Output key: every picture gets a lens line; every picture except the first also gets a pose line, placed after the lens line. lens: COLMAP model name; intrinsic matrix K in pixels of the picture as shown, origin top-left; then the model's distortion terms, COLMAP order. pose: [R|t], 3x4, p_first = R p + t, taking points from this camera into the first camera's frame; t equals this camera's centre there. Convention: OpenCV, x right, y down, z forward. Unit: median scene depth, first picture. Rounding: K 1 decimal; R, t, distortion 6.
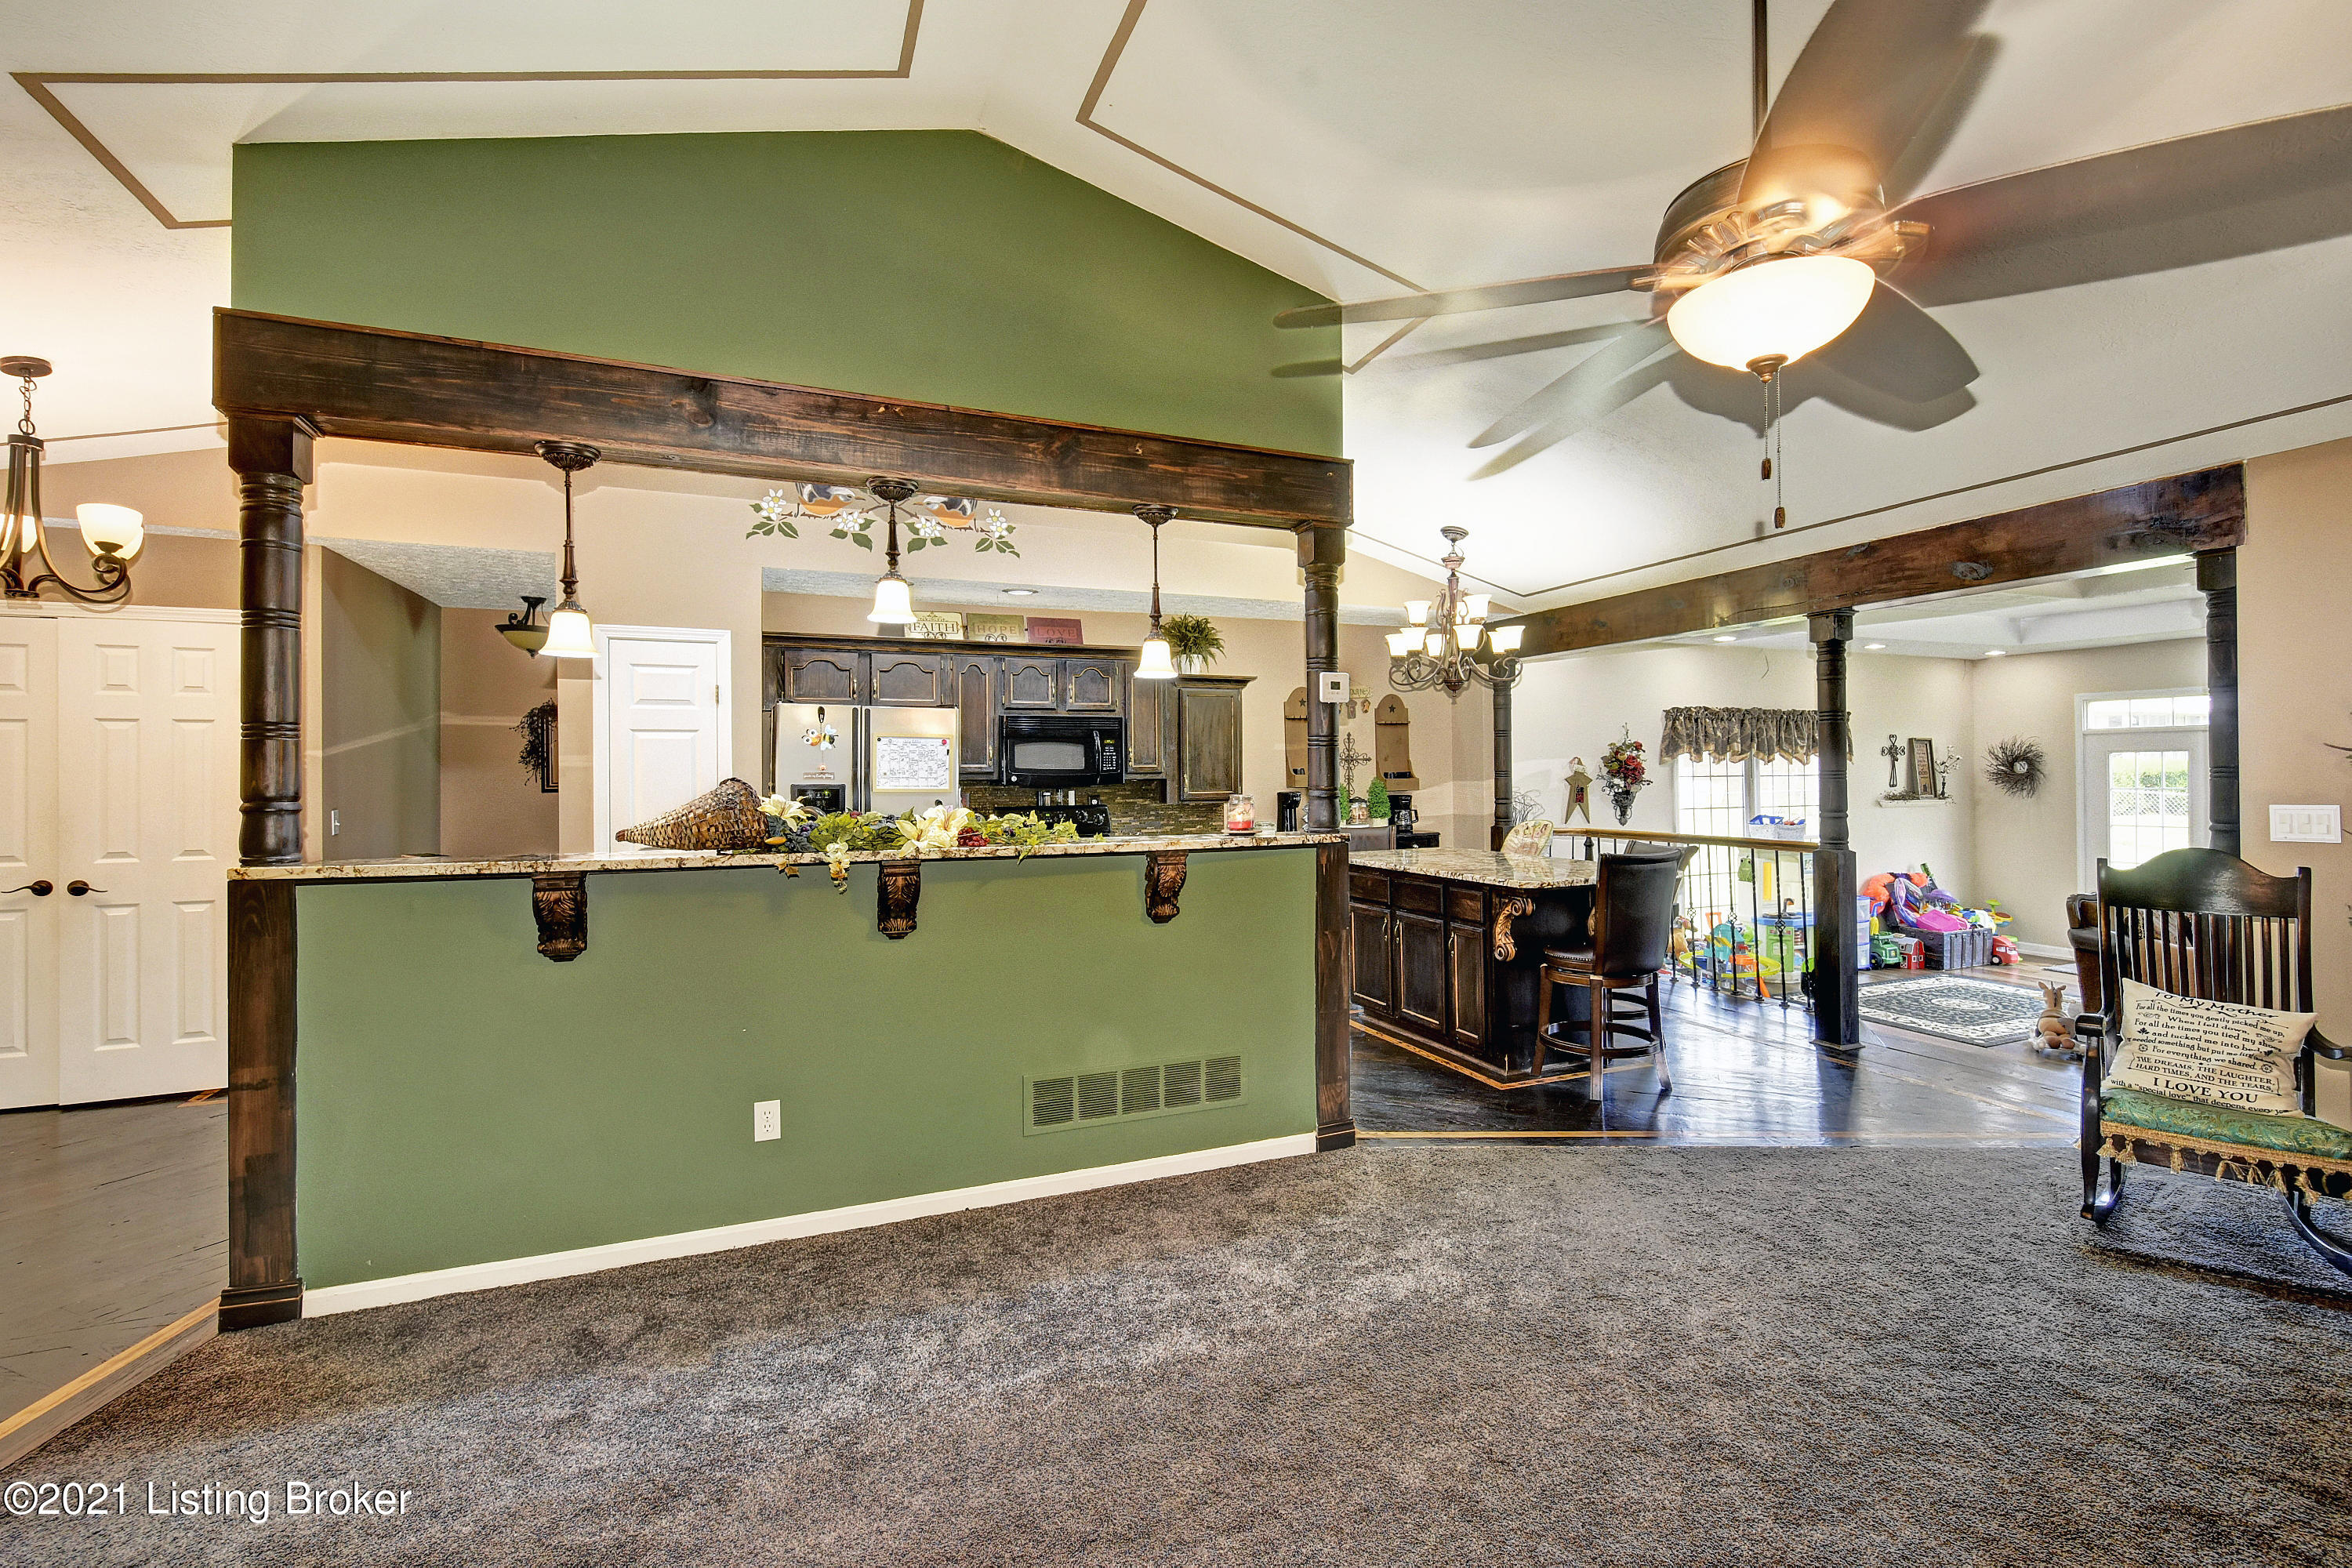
lens RADIAL K [[1021.9, 0, 1181.8], [0, 1021.9, 774.4], [0, 0, 1]] dist [-0.000691, -0.000154]
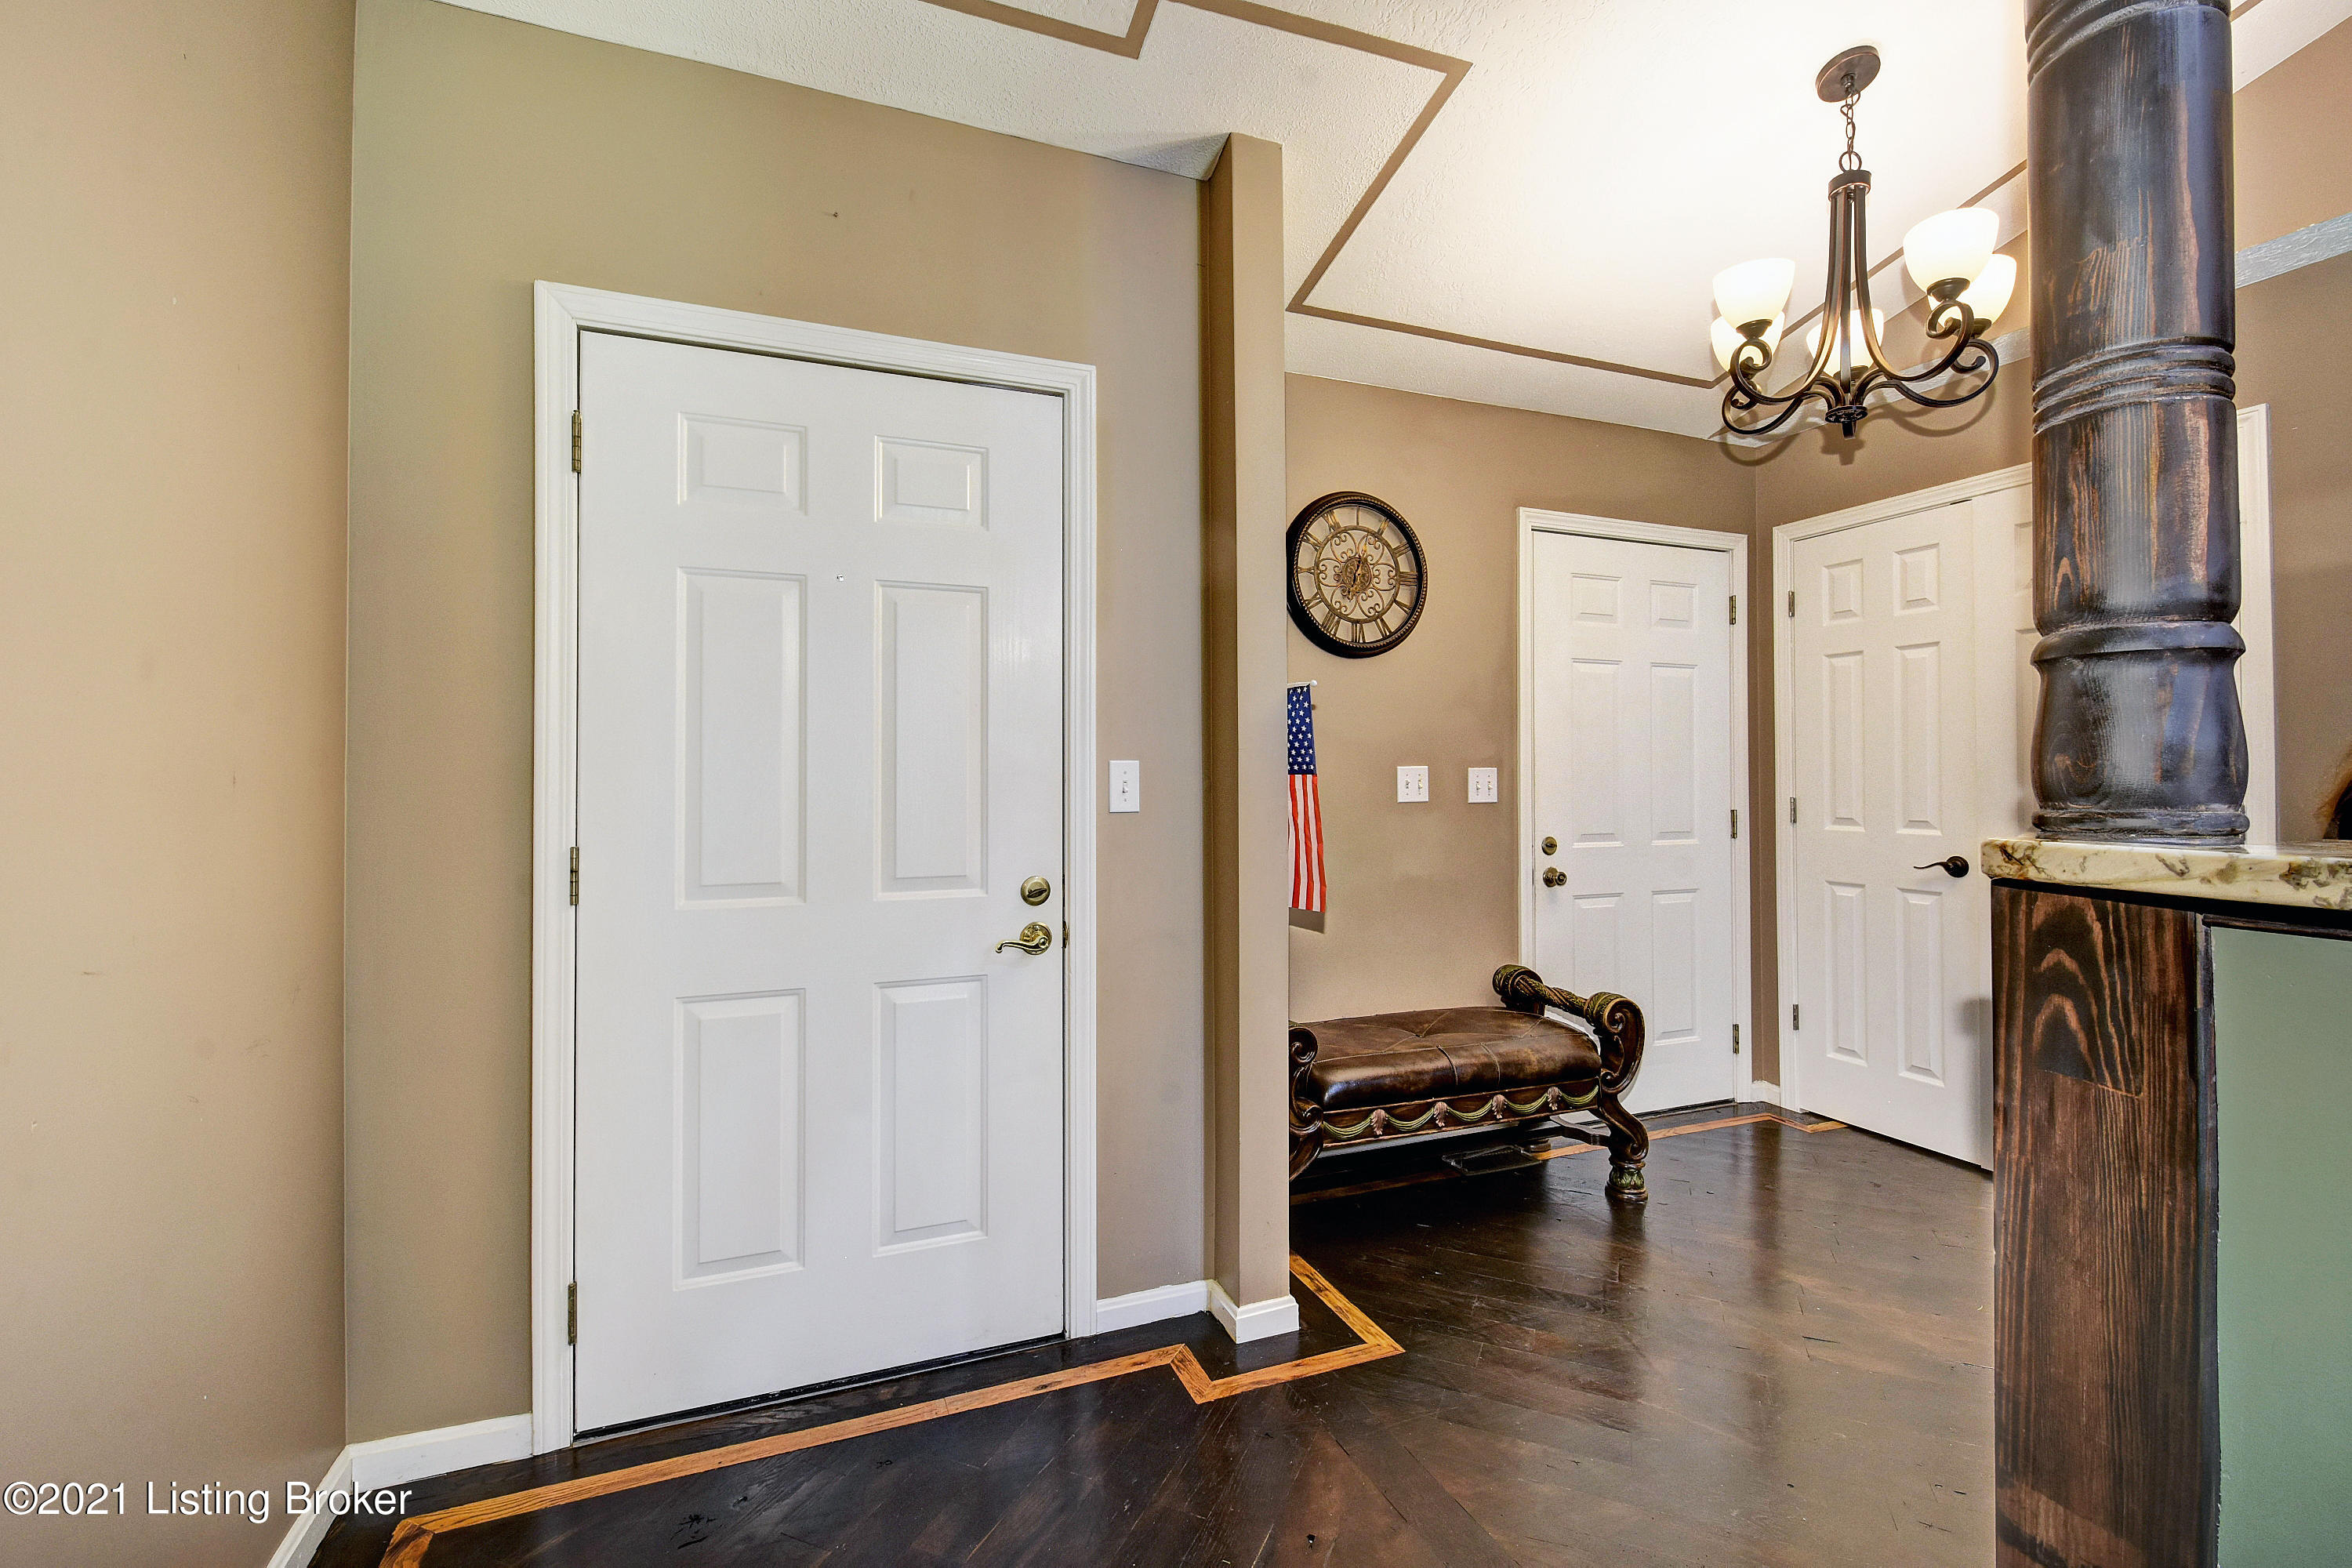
lens RADIAL K [[1021.9, 0, 1181.8], [0, 1021.9, 774.4], [0, 0, 1]] dist [-0.000691, -0.000154]
pose [[-0.007794, 0.001487, -0.999969, -0.419807], [0.001257, 0.999998, 0.001478, 0.048558], [0.999969, -0.001246, -0.007796, 0.514288]]
